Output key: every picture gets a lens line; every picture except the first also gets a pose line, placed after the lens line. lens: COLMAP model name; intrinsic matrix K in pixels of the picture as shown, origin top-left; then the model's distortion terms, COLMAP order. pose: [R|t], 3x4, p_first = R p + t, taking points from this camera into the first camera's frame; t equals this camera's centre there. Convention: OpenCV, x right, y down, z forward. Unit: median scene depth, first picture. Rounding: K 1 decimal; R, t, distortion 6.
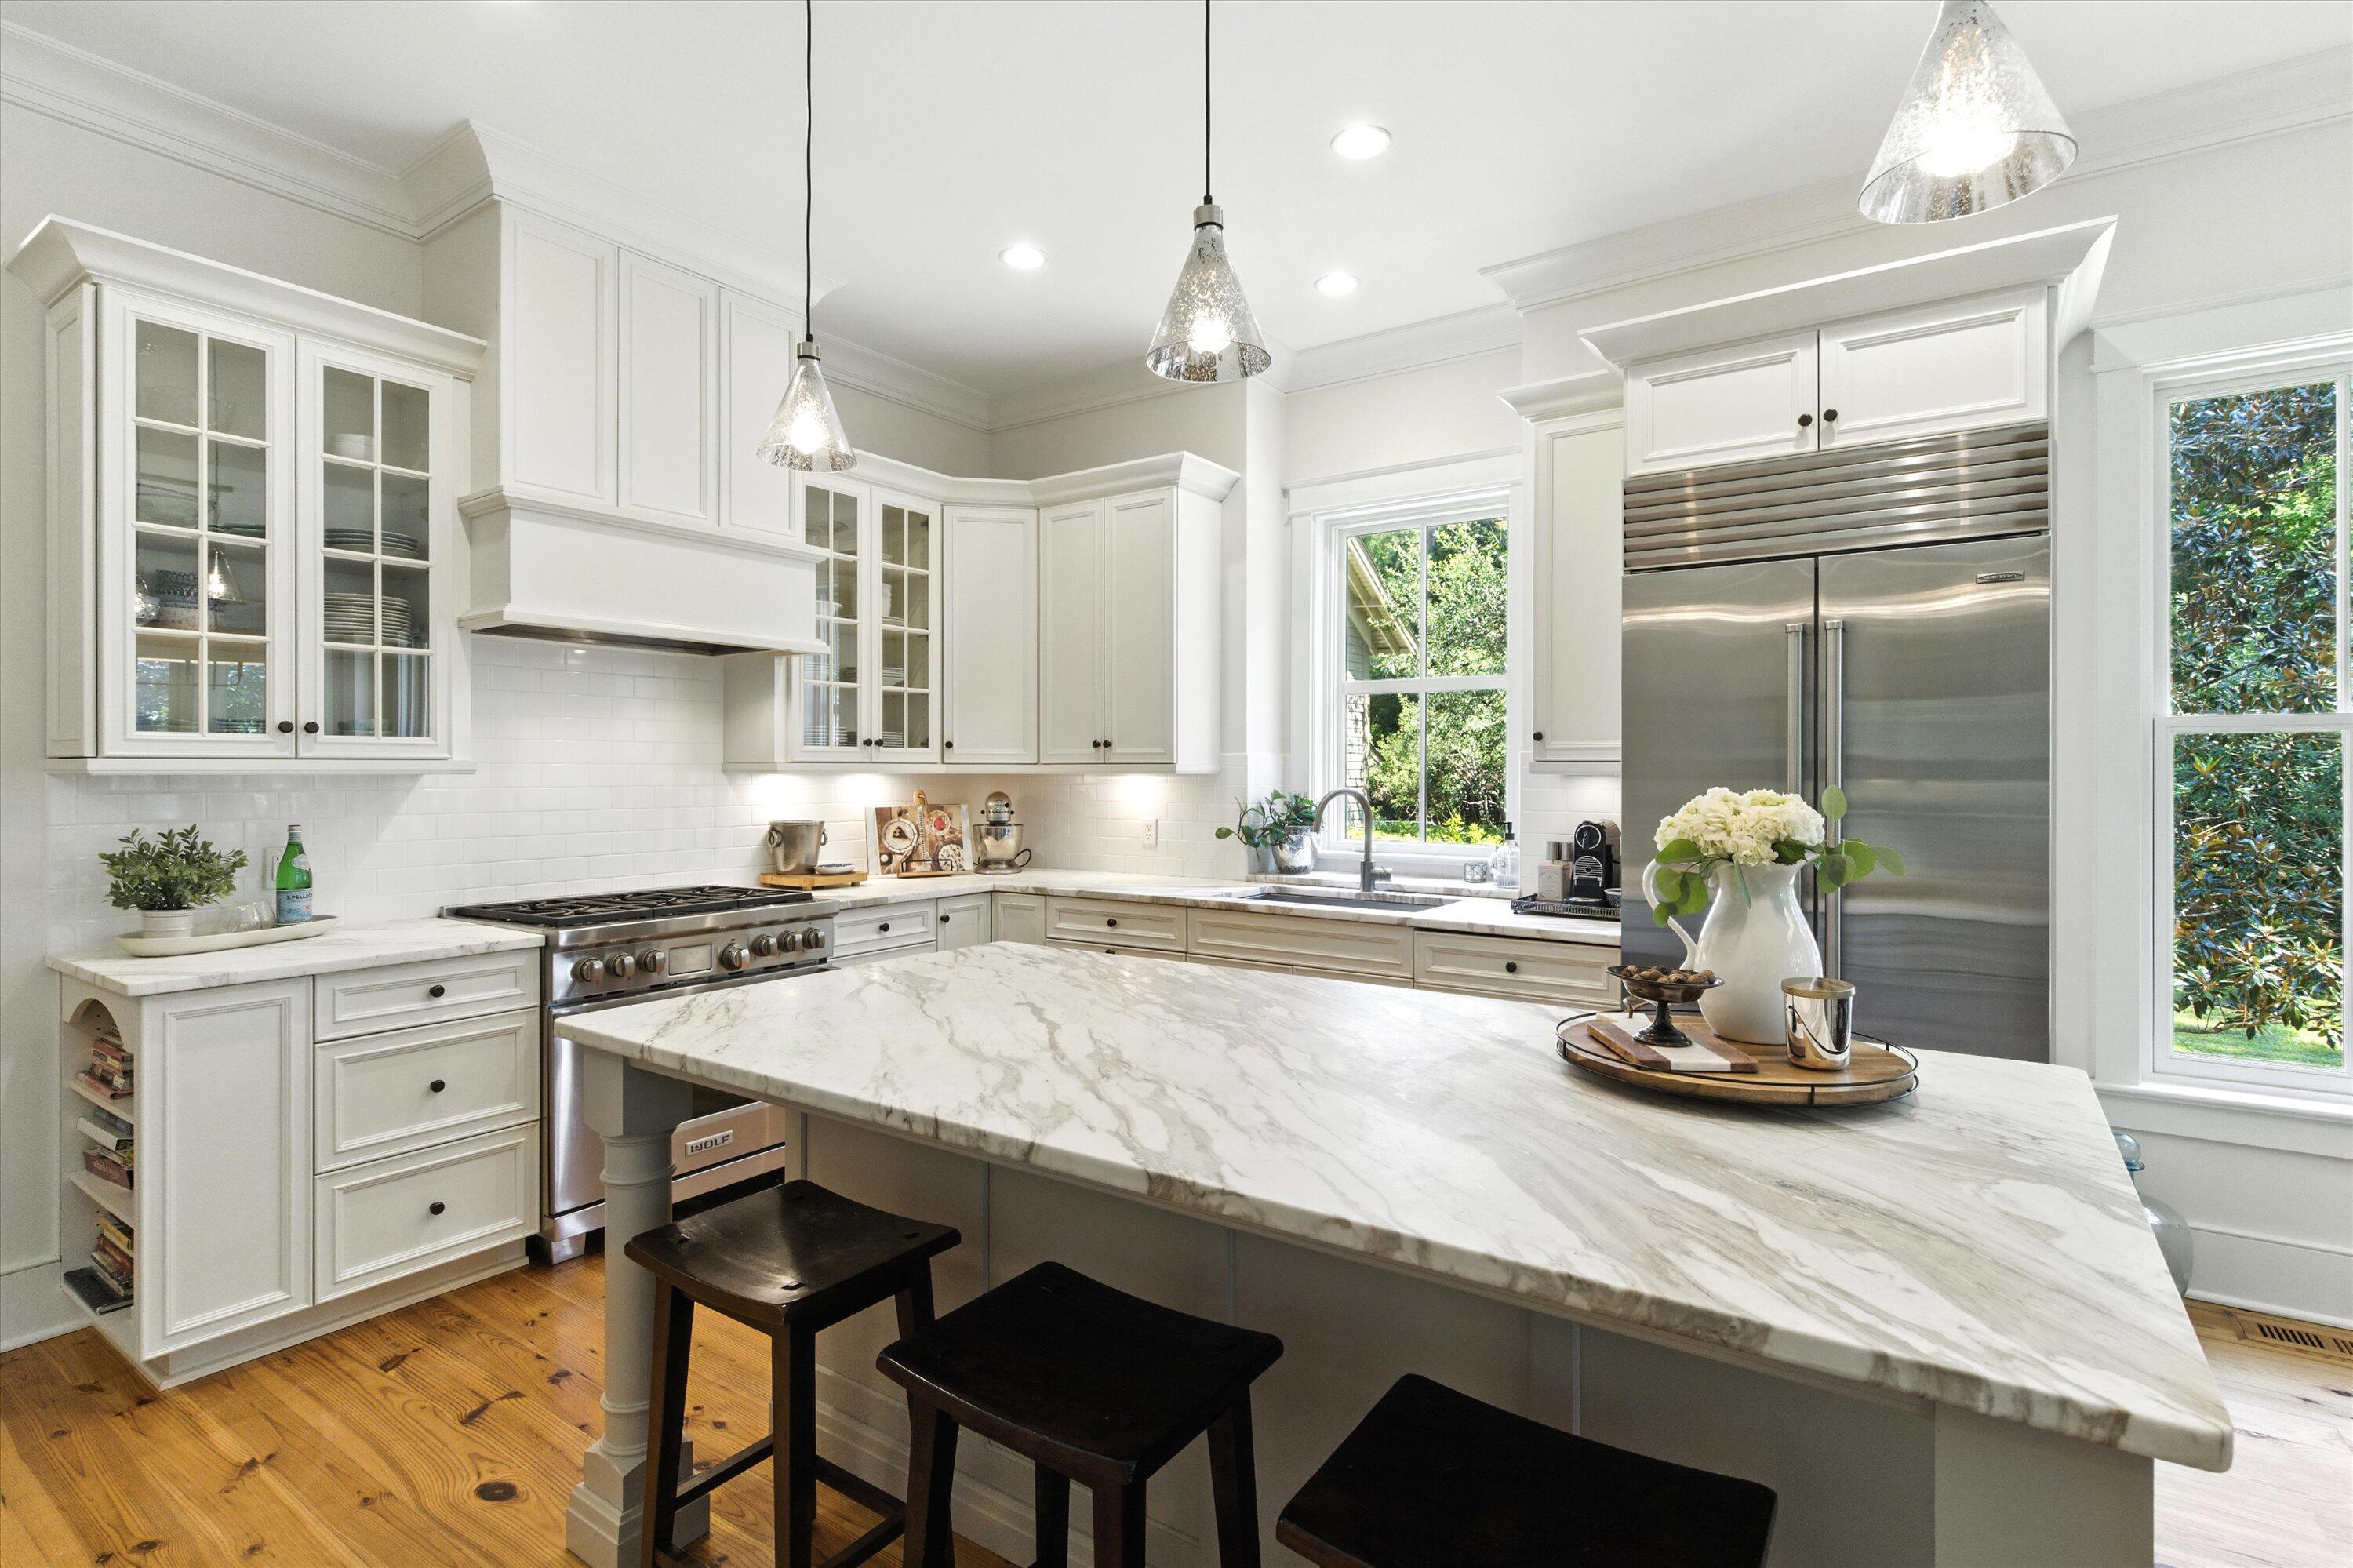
lens RADIAL K [[1118.0, 0, 1175.2], [0, 1118.0, 774.4], [0, 0, 1]] dist [0.013143, -0.007035]
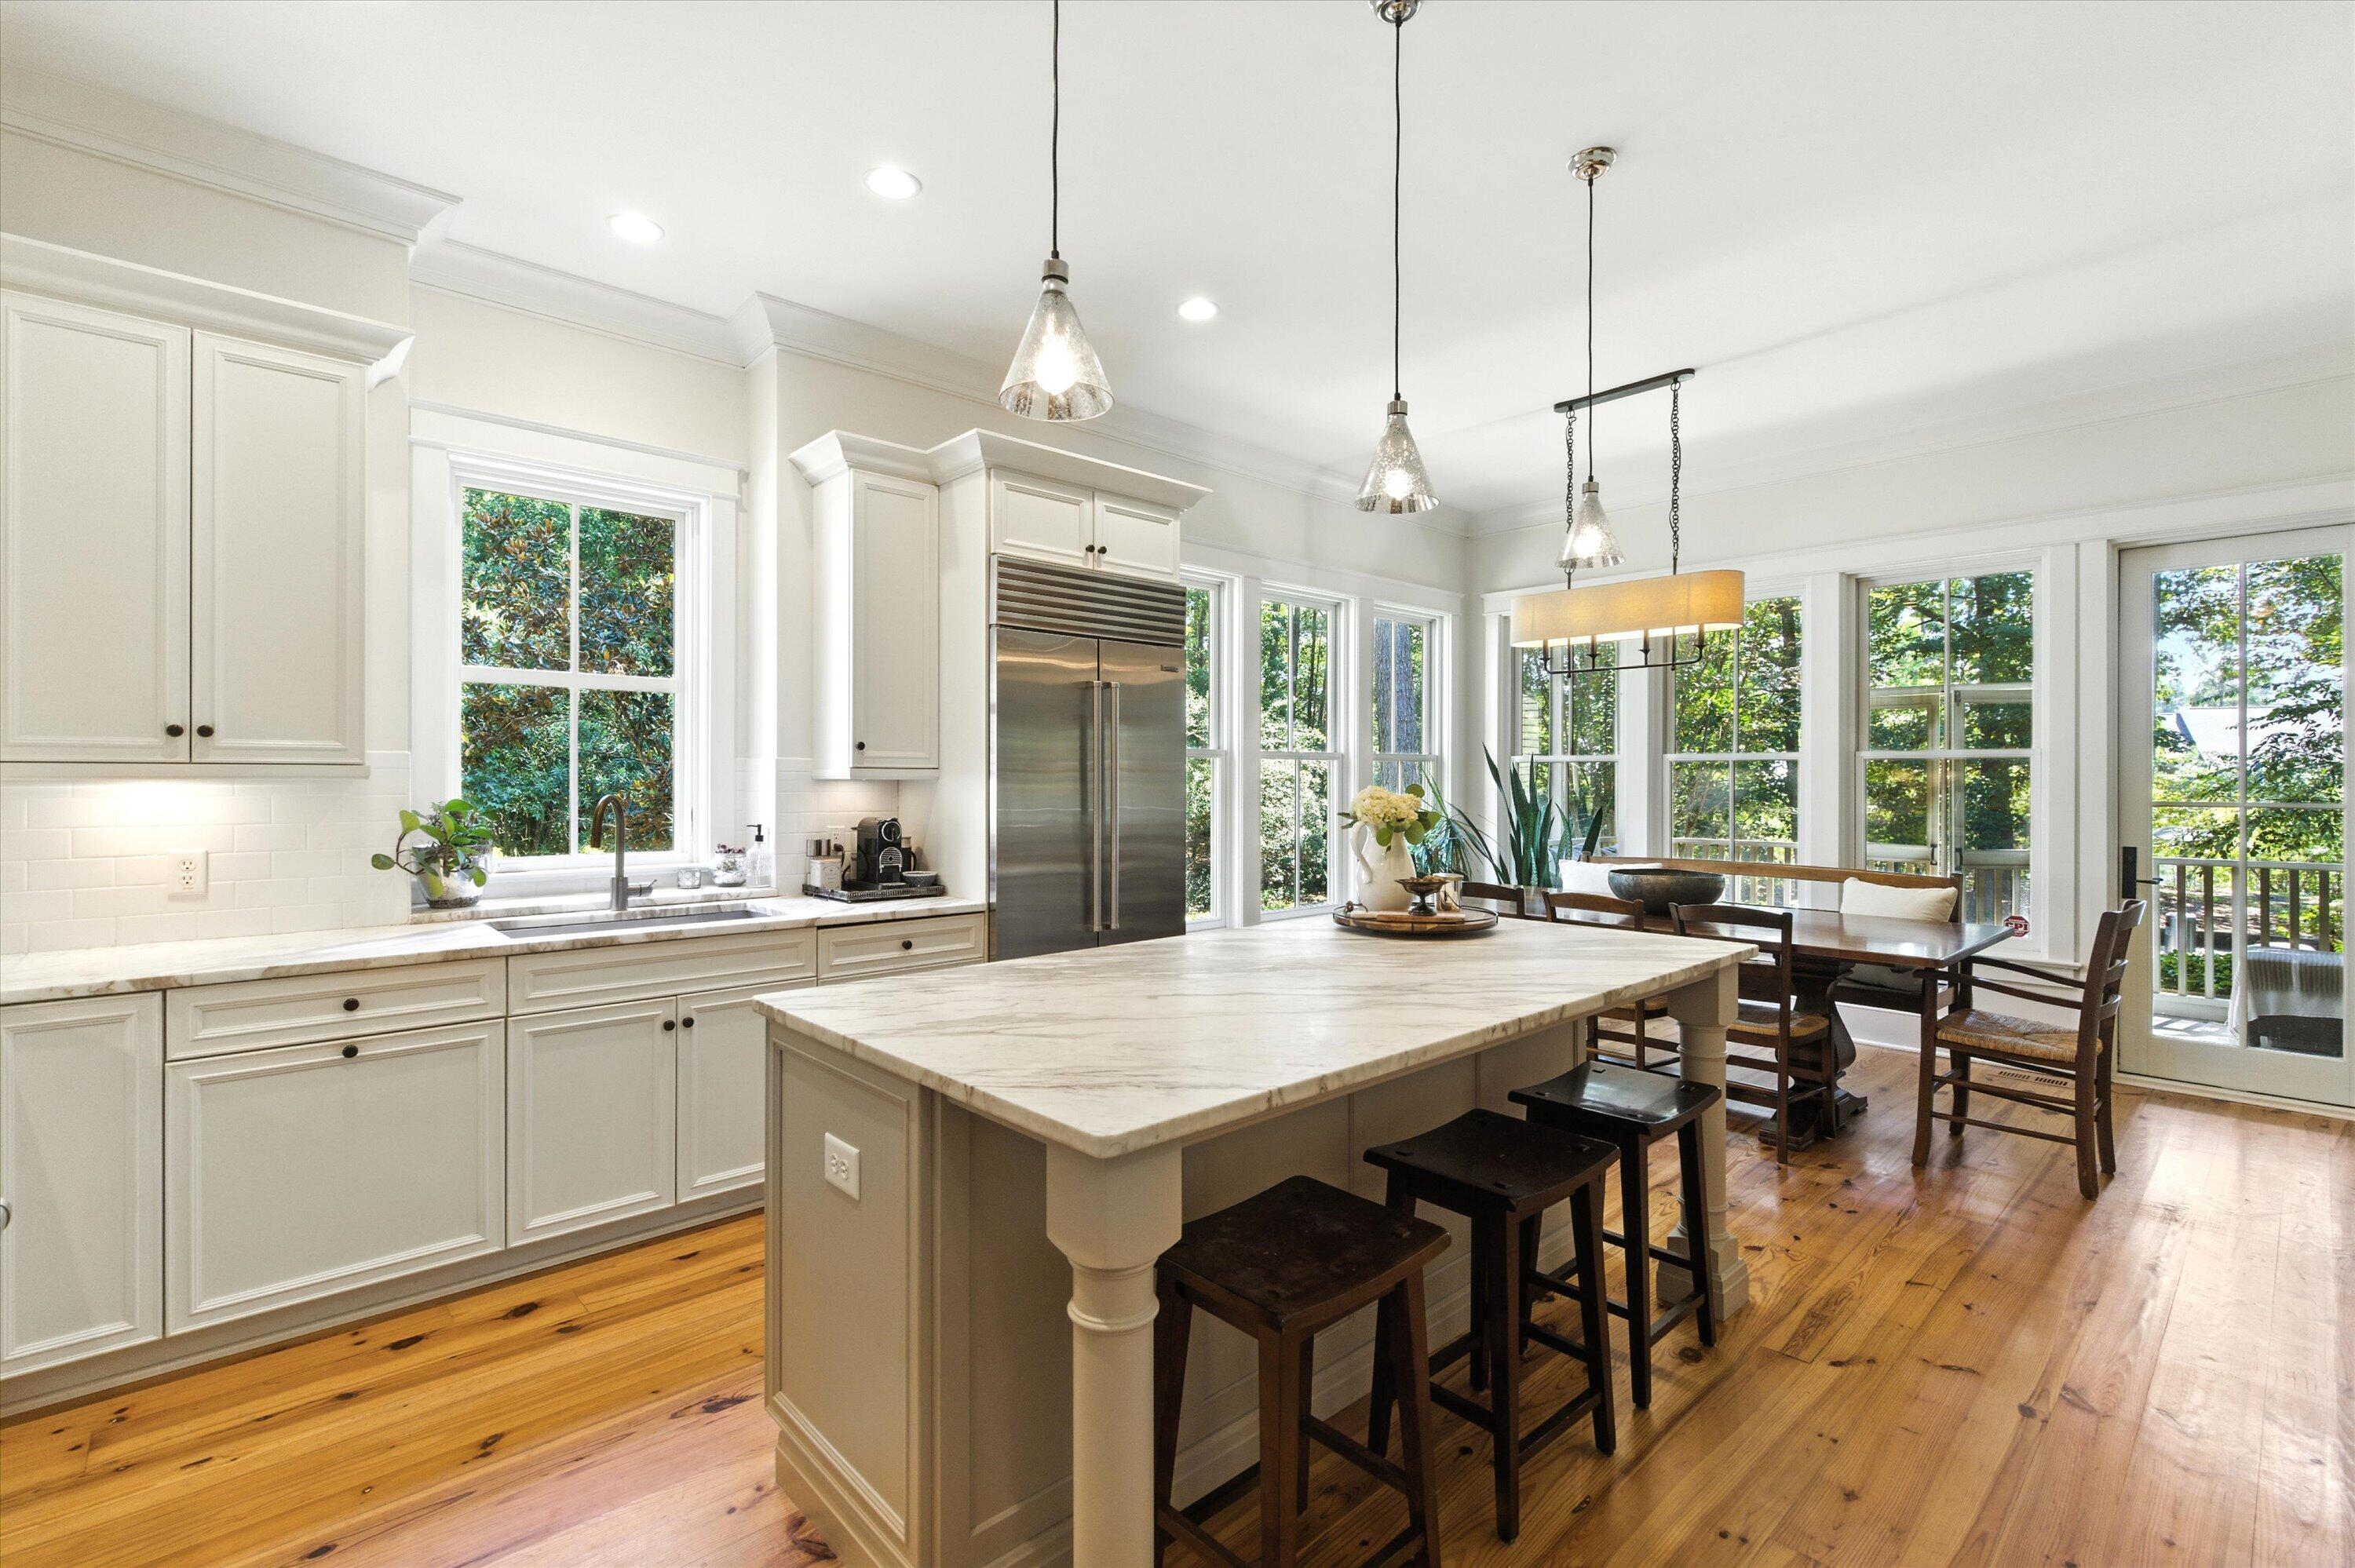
lens RADIAL K [[1042.4, 0, 1186.3], [0, 1042.4, 784.3], [0, 0, 1]] dist [0.002298, -0.000329]
pose [[0.220935, -0.006424, 0.975267, -0.722998], [0.001282, 0.999979, 0.006296, -0.001170], [-0.975288, -0.000141, 0.220938, 0.501649]]
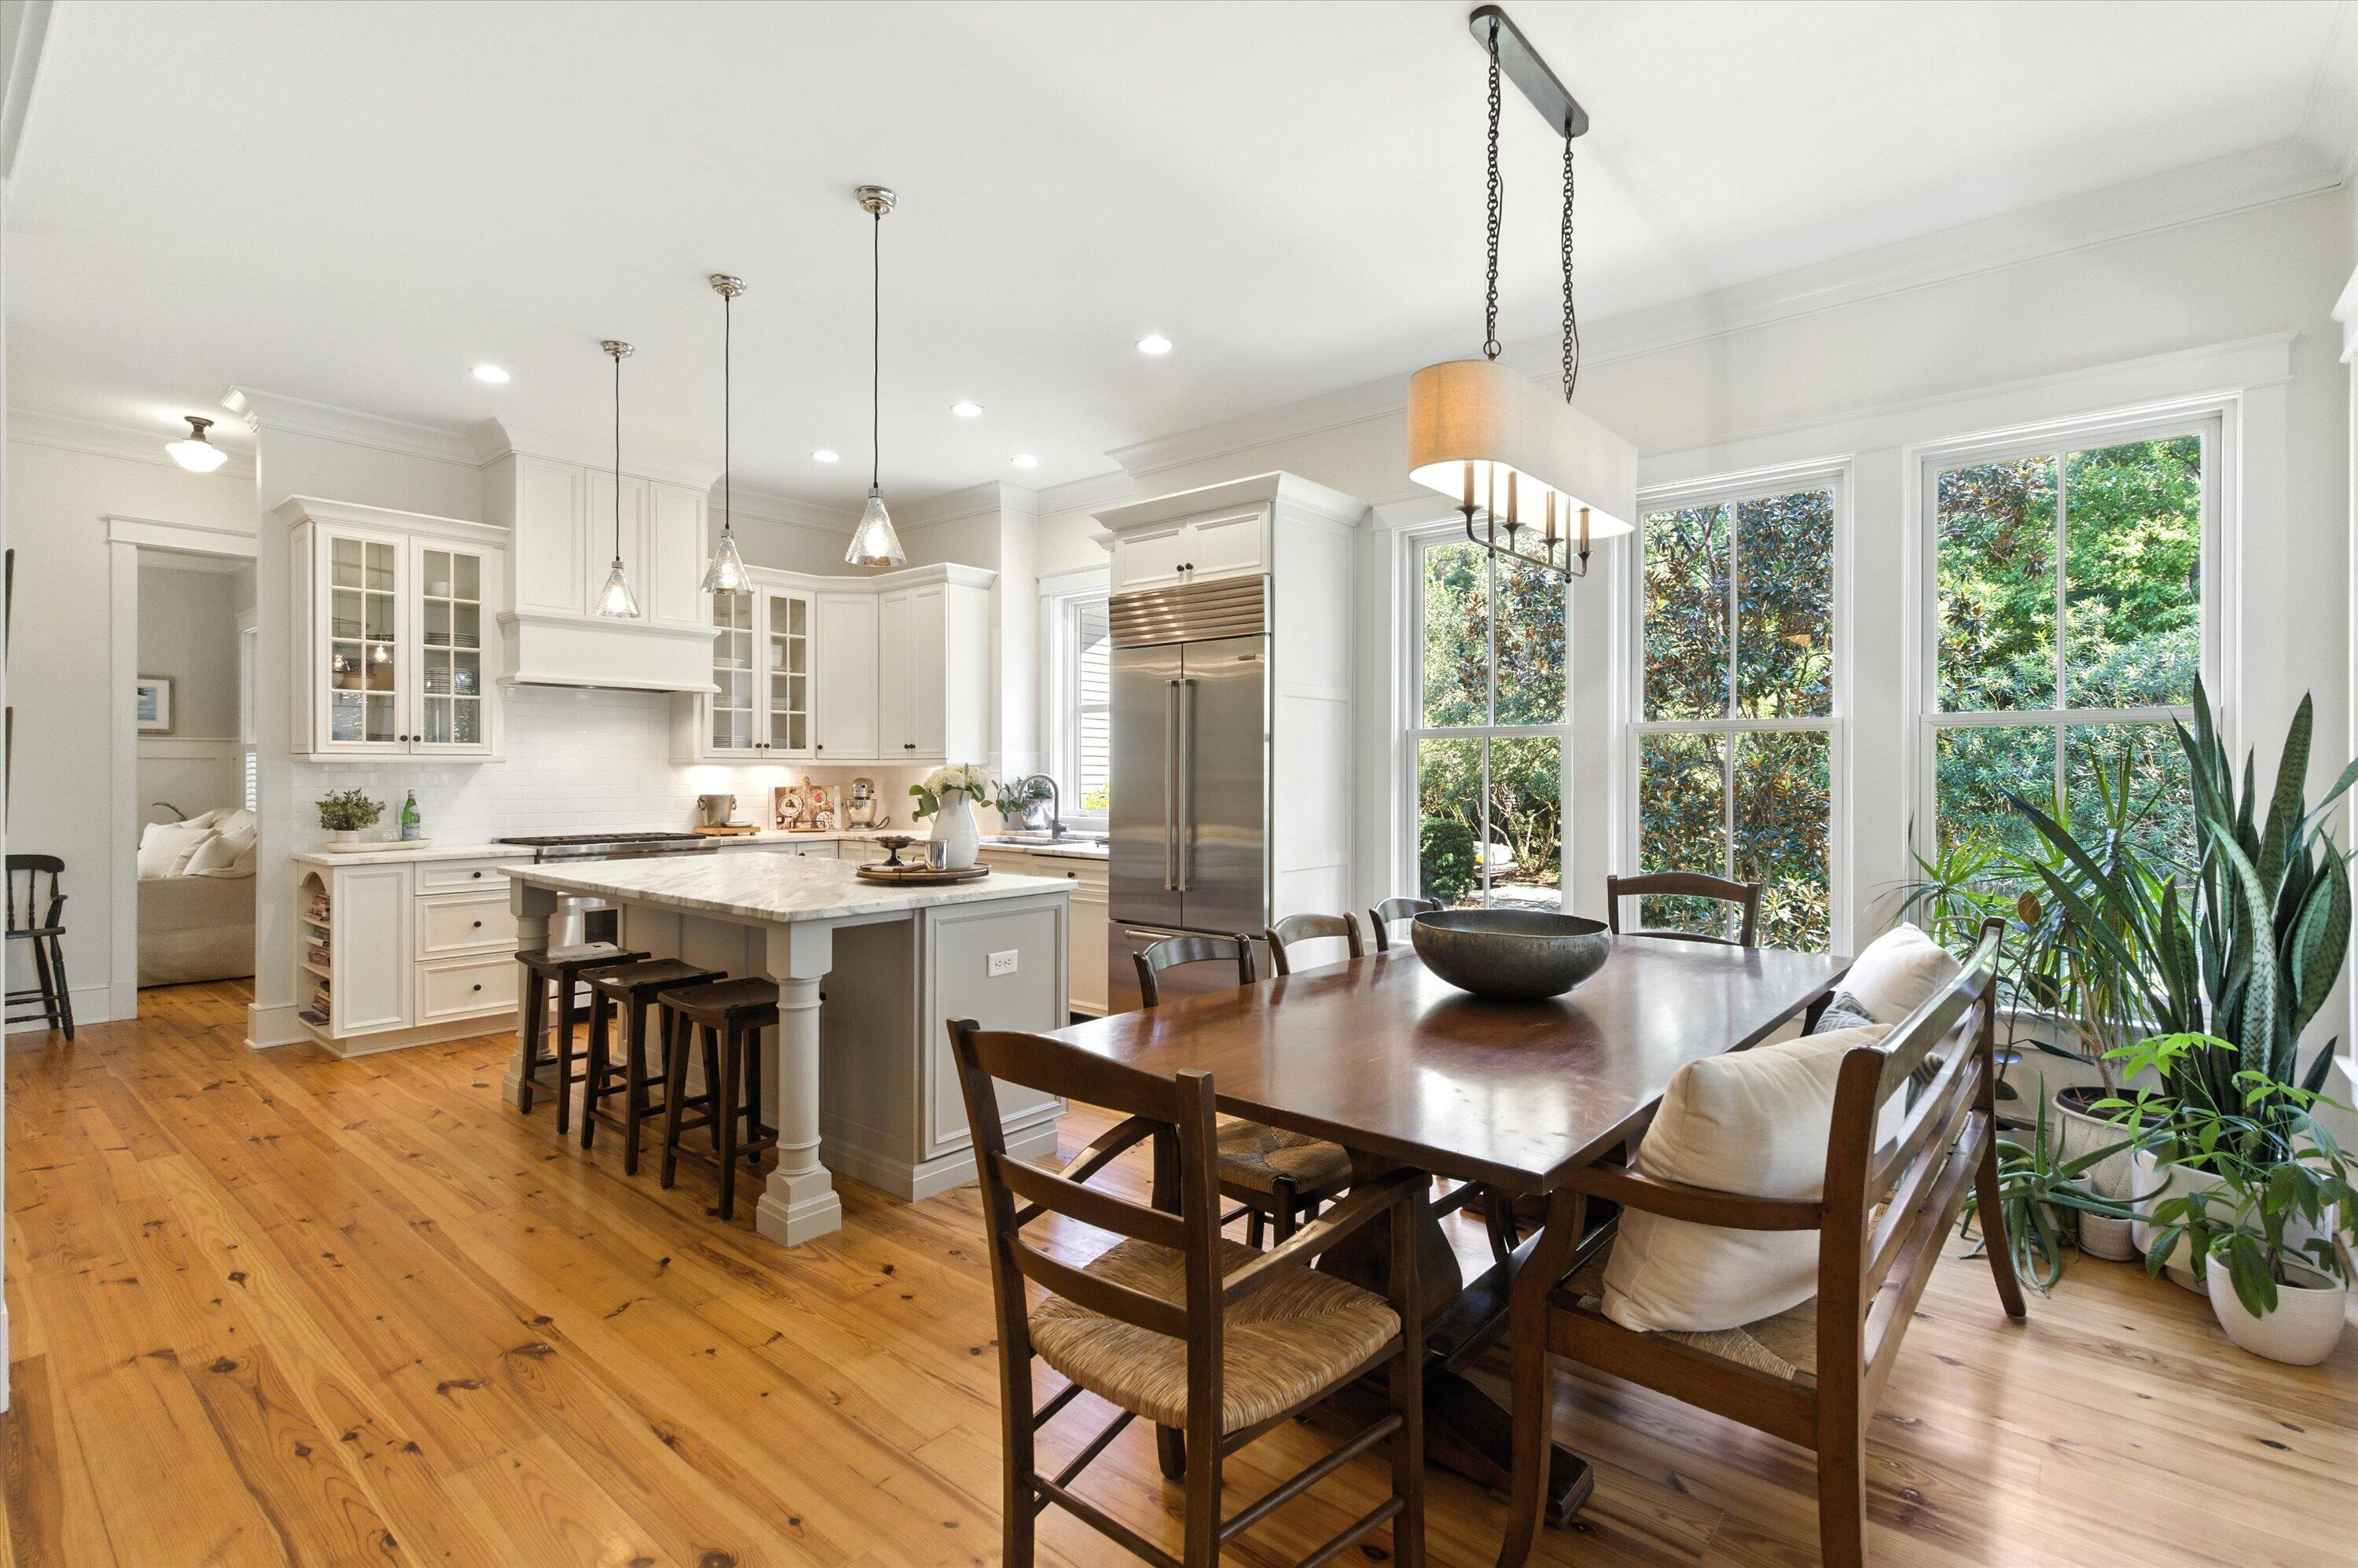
lens RADIAL K [[1071.2, 0, 1185.8], [0, 1071.2, 779.5], [0, 0, 1]] dist [0.000824, -0.000416]
pose [[0.996328, 0.001001, -0.085608, 0.646844], [-0.000786, 0.999996, 0.002549, 0.021621], [0.085610, -0.002472, 0.996326, -0.661806]]
